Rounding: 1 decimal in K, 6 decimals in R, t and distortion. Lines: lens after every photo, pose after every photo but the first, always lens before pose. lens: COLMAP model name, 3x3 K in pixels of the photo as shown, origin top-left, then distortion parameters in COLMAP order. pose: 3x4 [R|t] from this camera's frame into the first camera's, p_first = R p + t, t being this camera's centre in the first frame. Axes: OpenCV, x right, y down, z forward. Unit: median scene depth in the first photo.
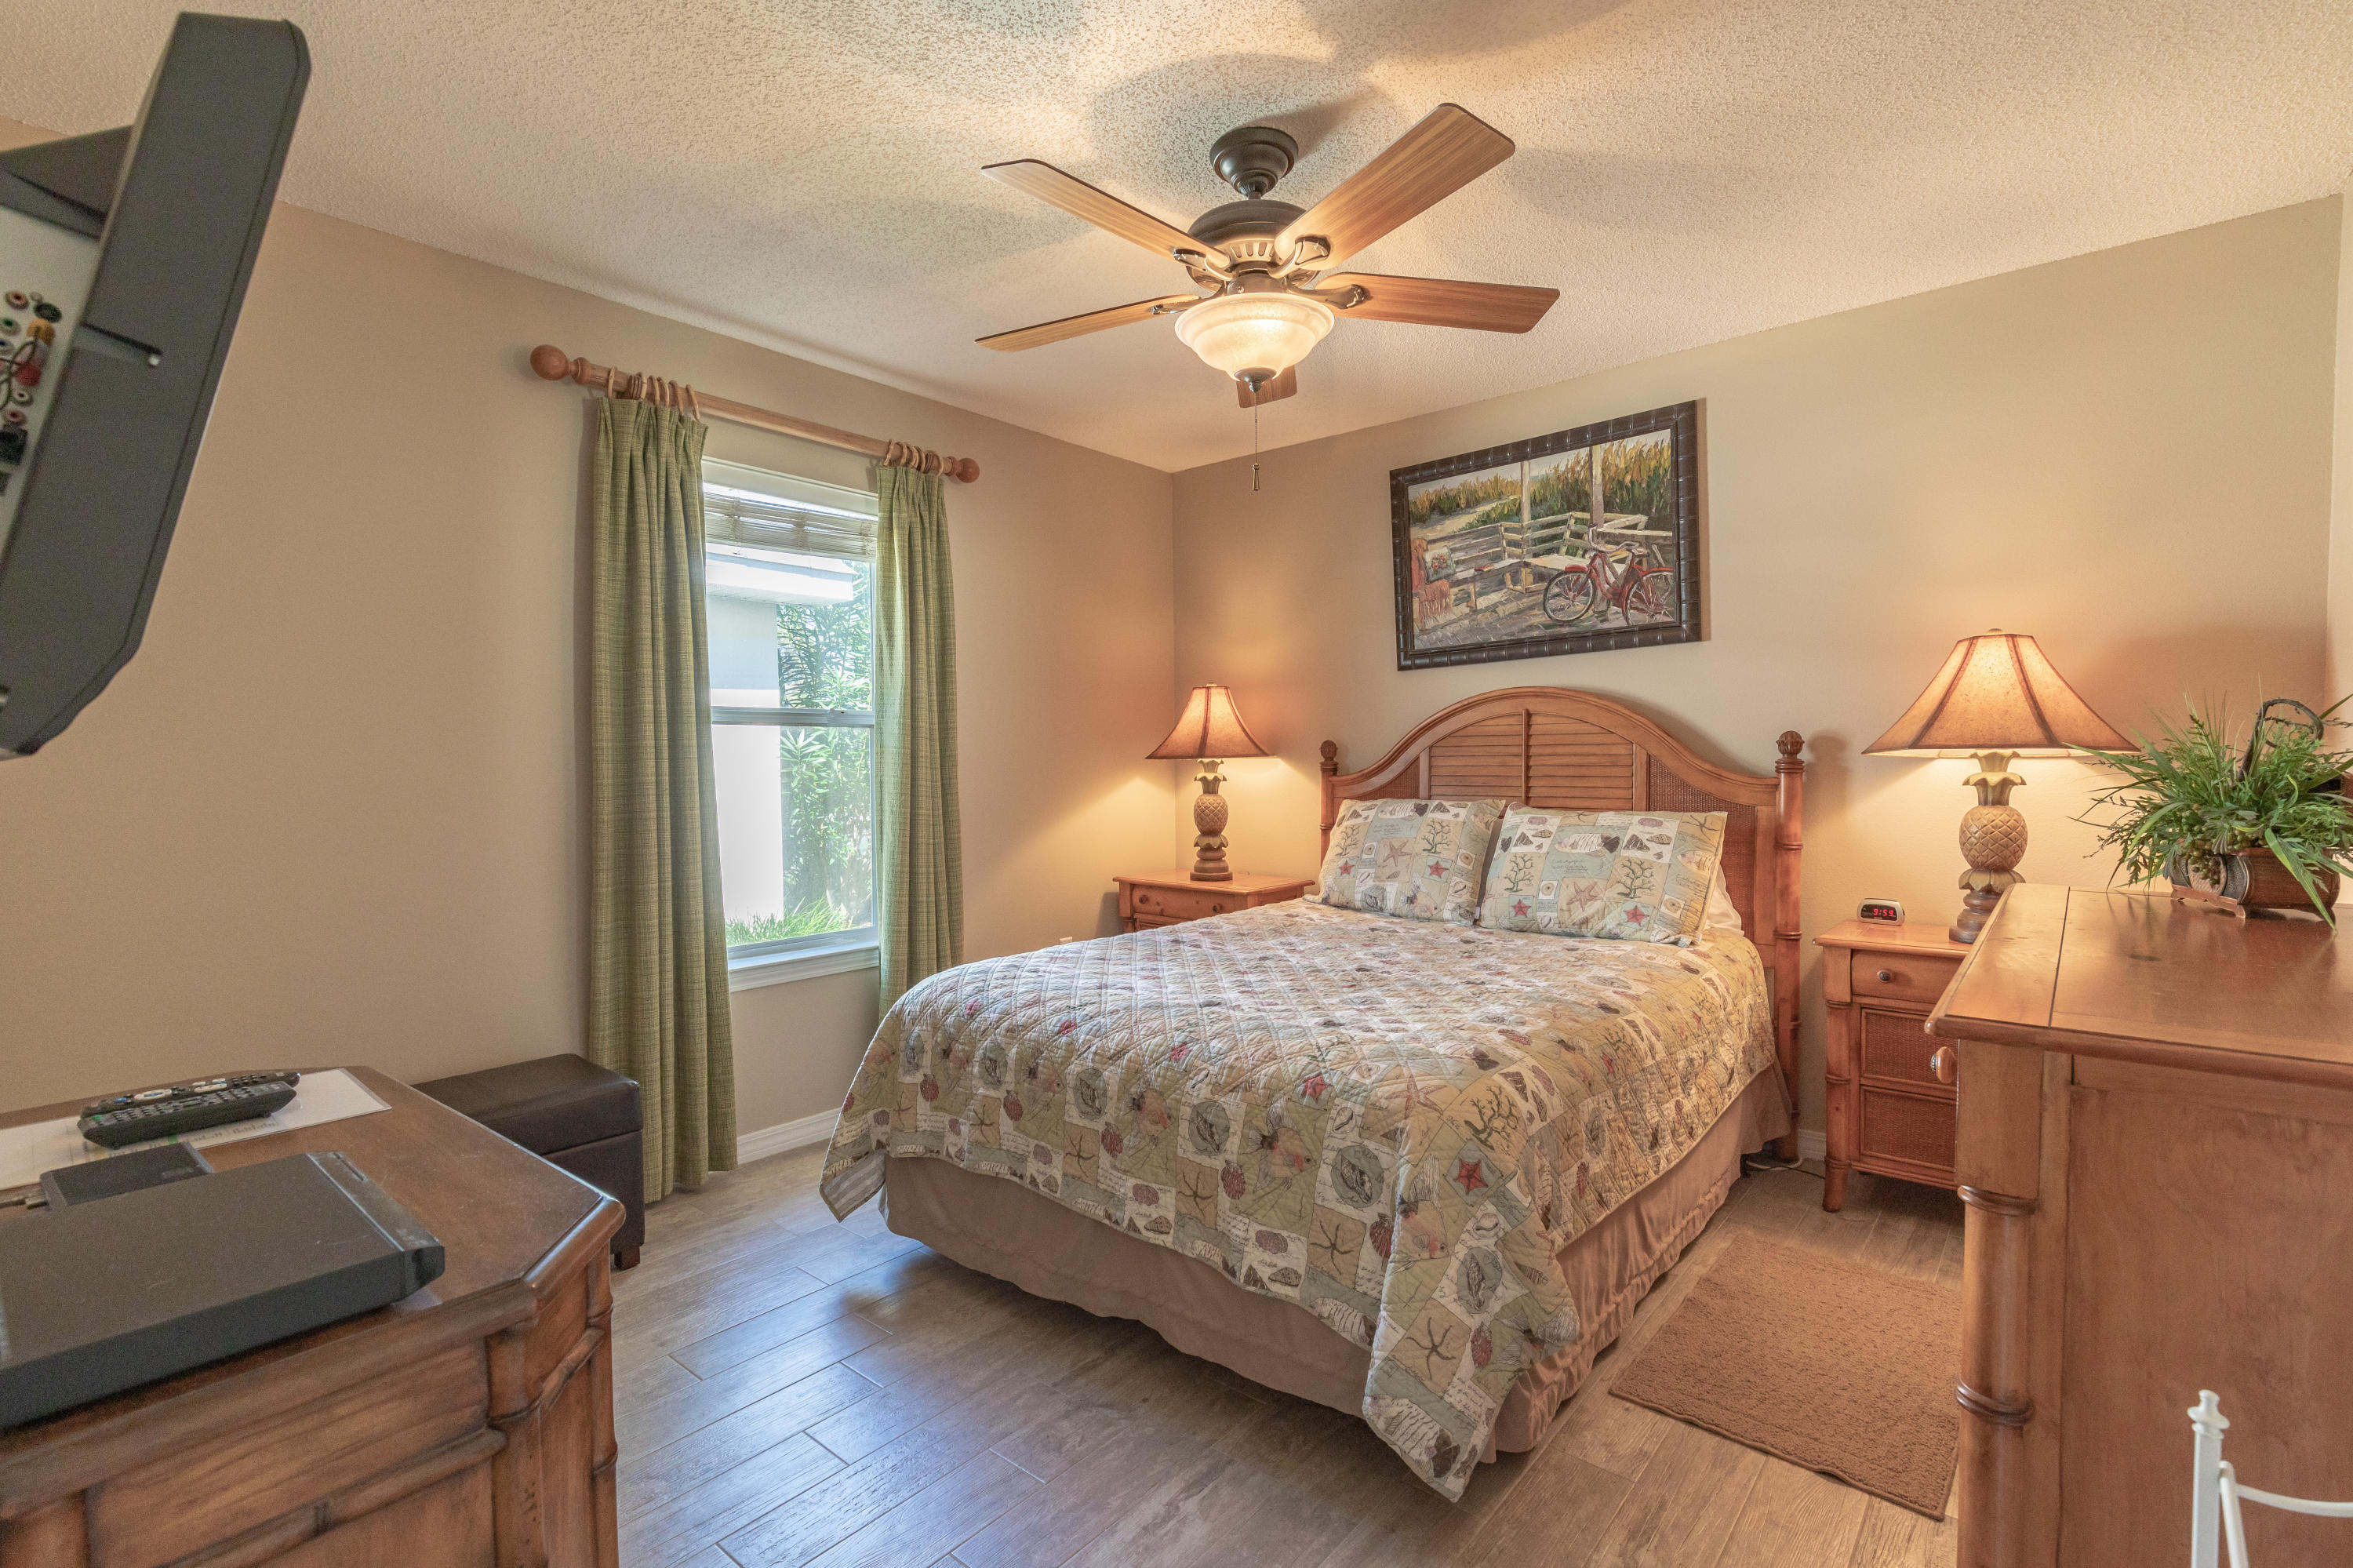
lens RADIAL K [[1071.1, 0, 1170.6], [0, 1071.1, 811.6], [0, 0, 1]] dist [0.005609, -0.000535]
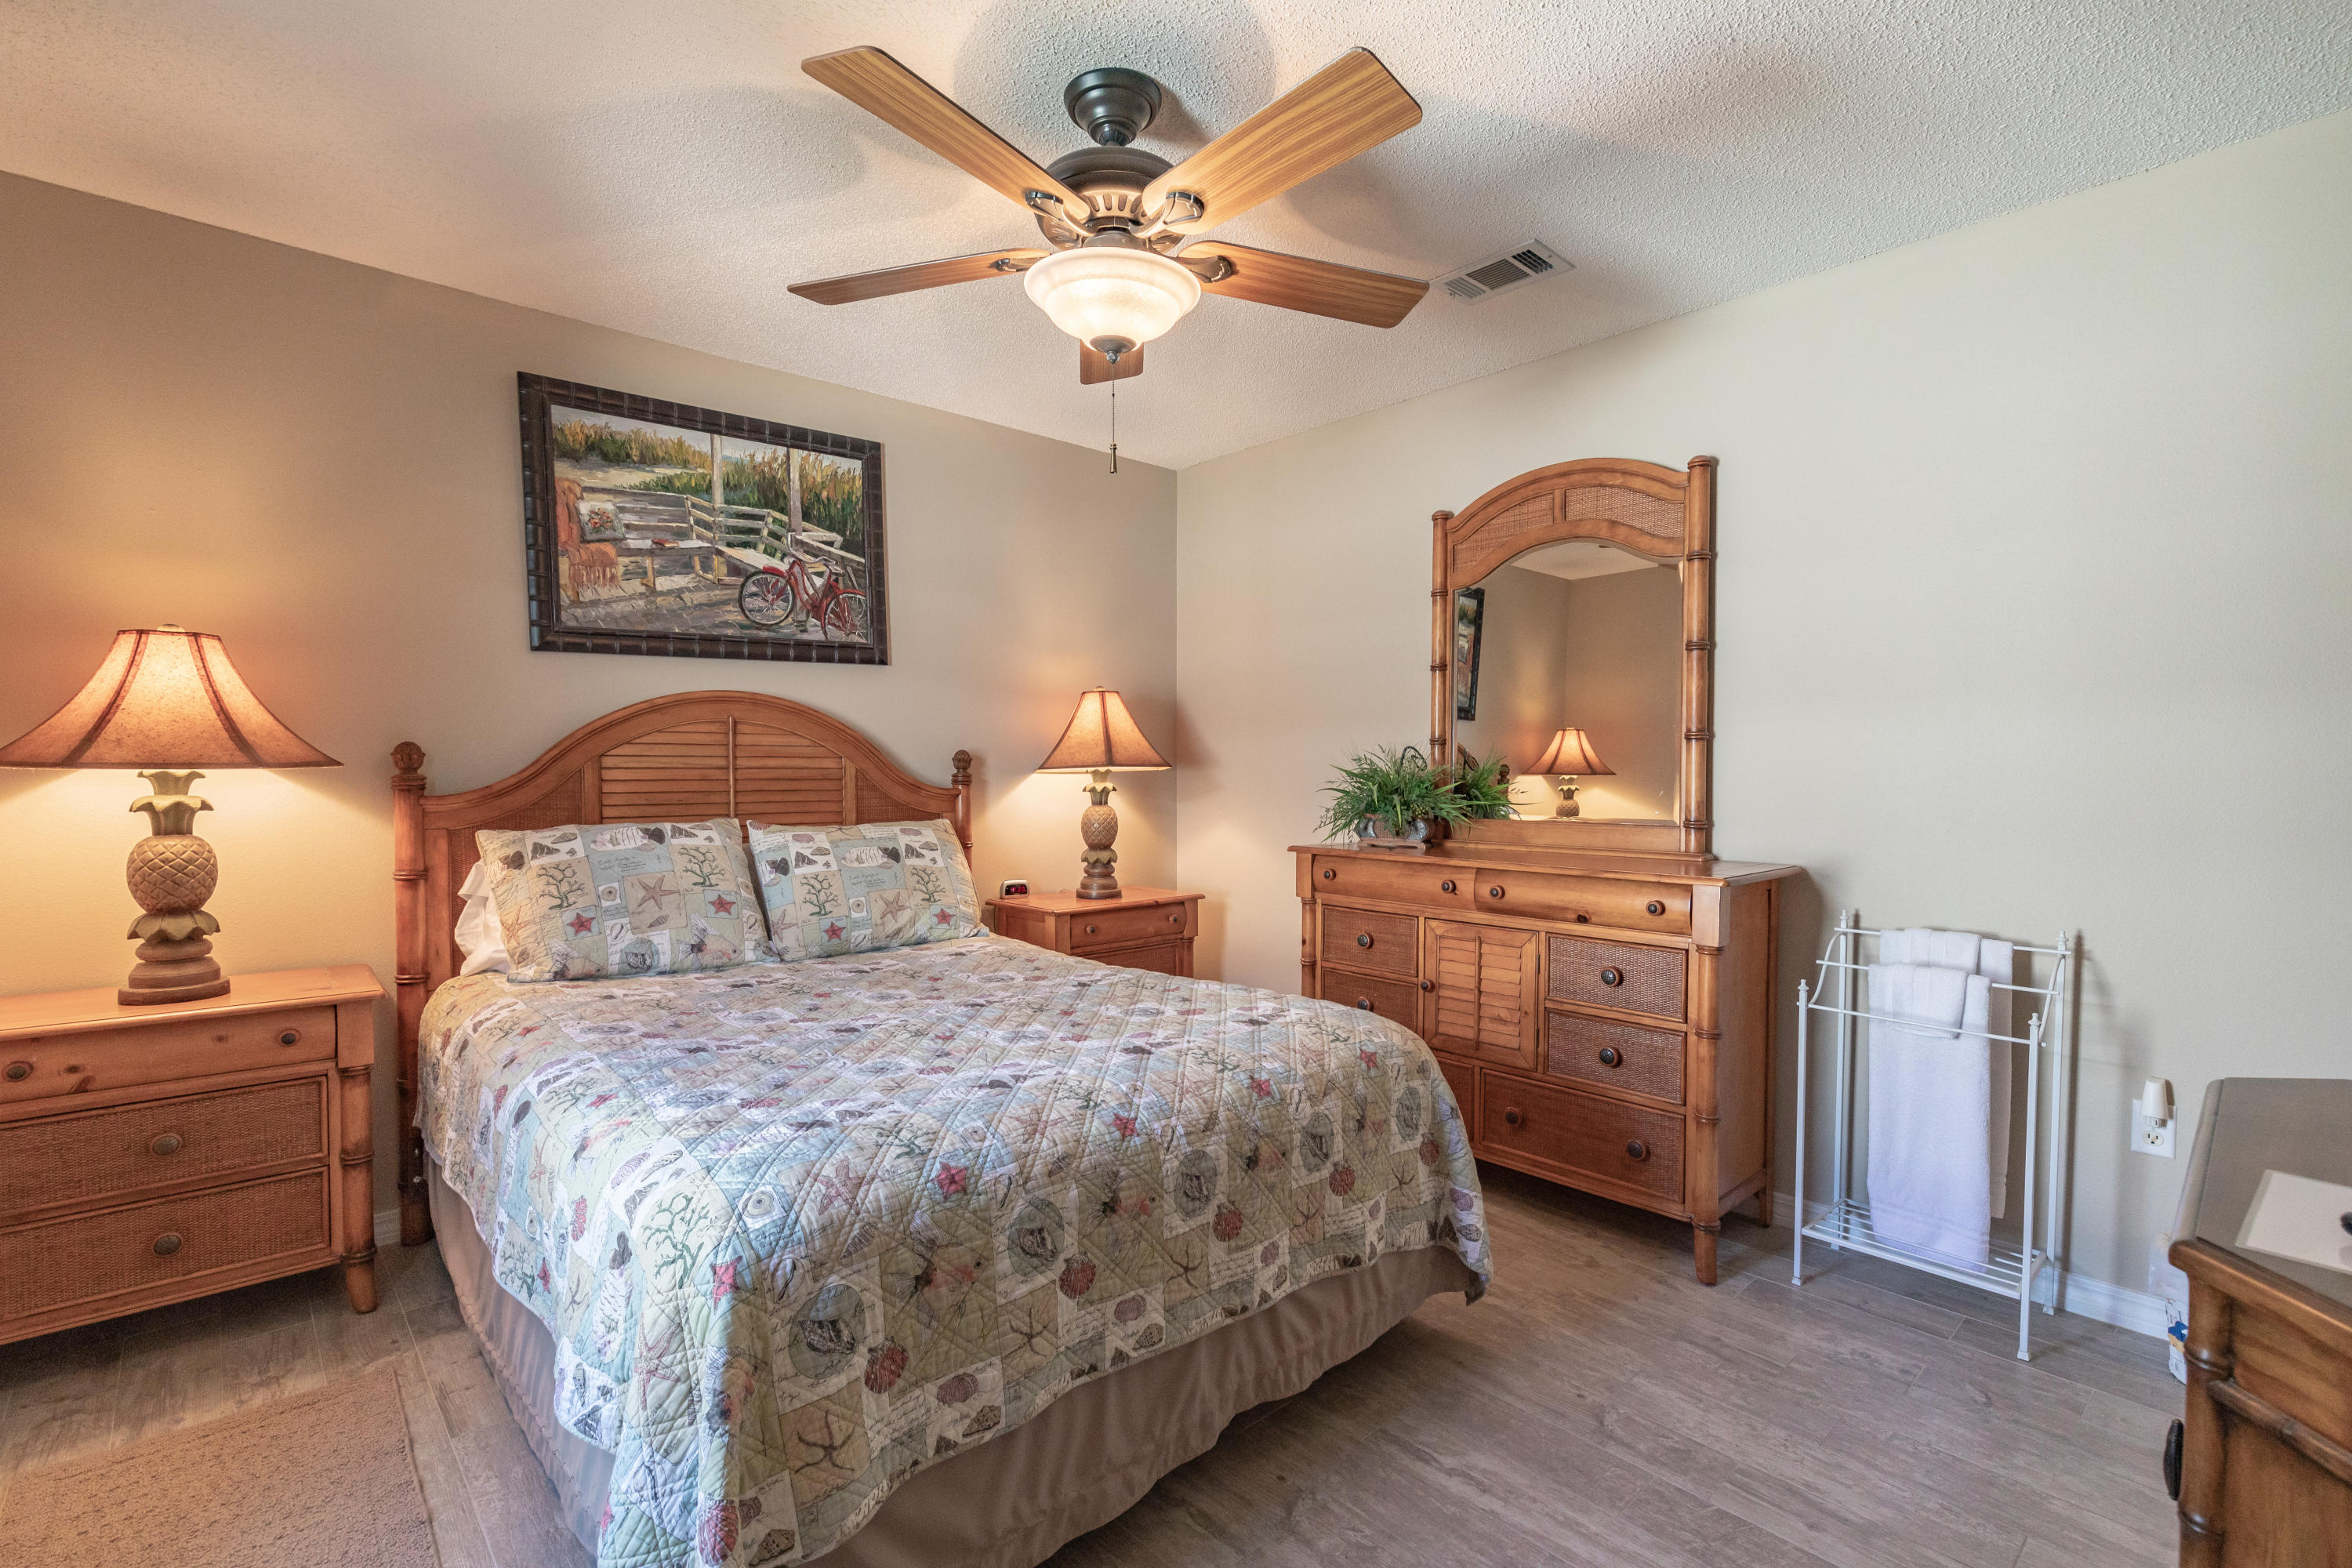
lens RADIAL K [[1070.6, 0, 1170.1], [0, 1070.6, 811.6], [0, 0, 1]] dist [0.005609, -0.000535]
pose [[0.123535, -0.030482, 0.991872, -0.519976], [0.047207, 0.998577, 0.024808, -0.021821], [-0.991217, 0.043759, 0.124798, 0.544790]]
